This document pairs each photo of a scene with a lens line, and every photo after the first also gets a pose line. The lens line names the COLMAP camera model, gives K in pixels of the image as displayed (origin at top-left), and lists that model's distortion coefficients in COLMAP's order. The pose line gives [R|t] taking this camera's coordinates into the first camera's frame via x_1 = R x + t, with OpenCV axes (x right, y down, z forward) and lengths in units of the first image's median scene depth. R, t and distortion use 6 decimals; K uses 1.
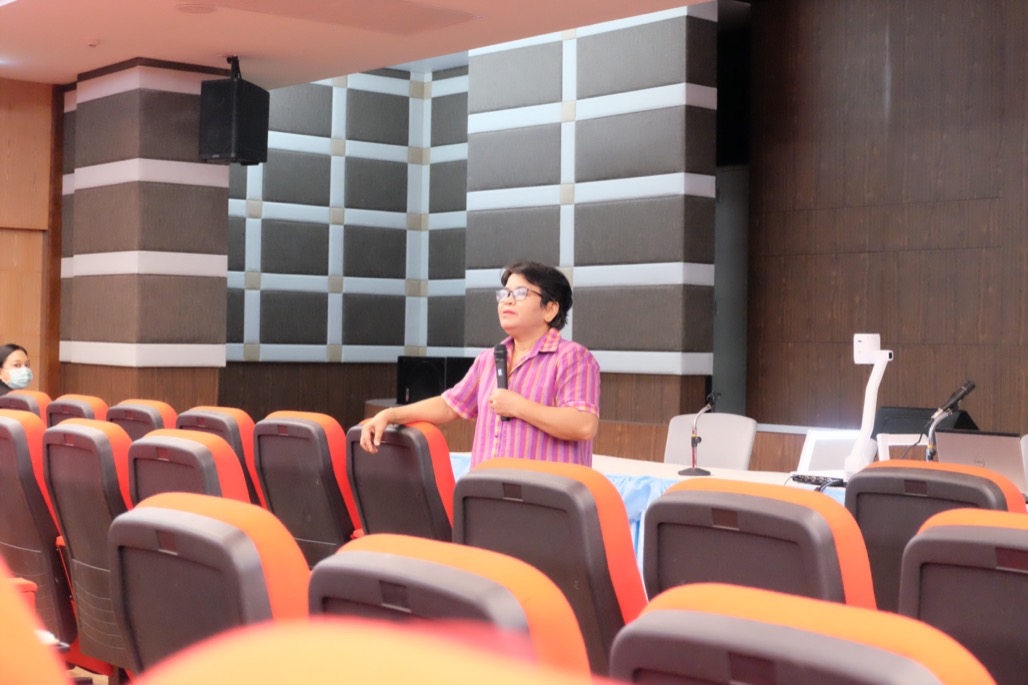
lens RADIAL K [[1659.5, 0, 514.2], [0, 1659.5, 342.3], [0, 0, 1]] dist [-0.040471, 0.000000]
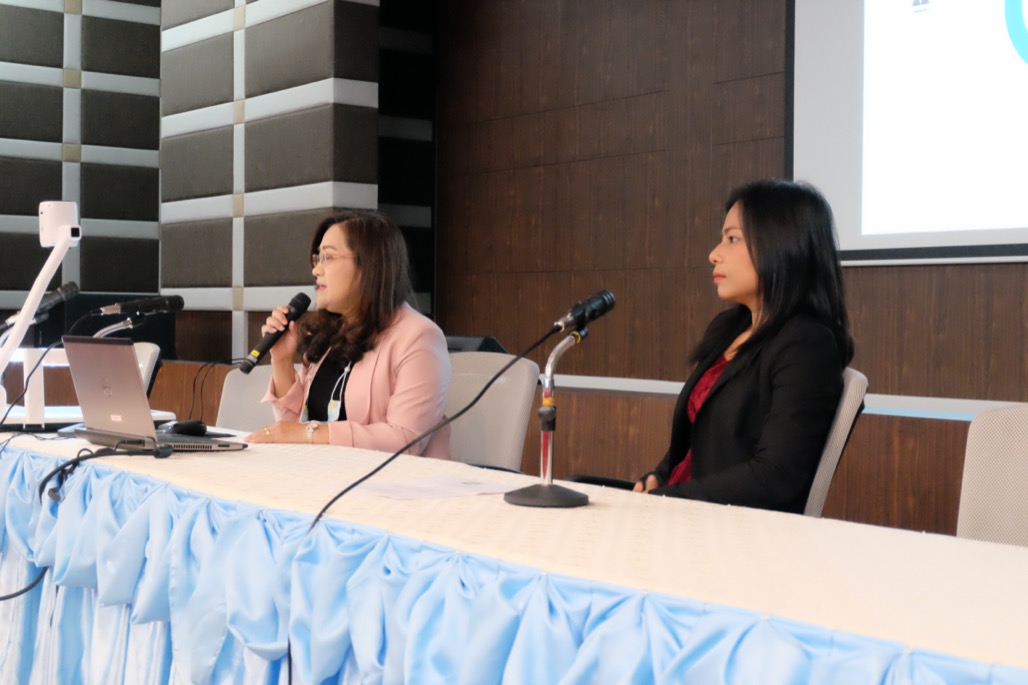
lens RADIAL K [[1517.0, 0, 513.6], [0, 1517.0, 341.7], [0, 0, 1]] dist [0.006097, 0.000000]
pose [[0.998318, -0.010354, -0.057047, 0.238399], [0.011295, 0.999805, 0.016188, 0.023446], [0.056869, -0.016805, 0.998240, 0.210199]]
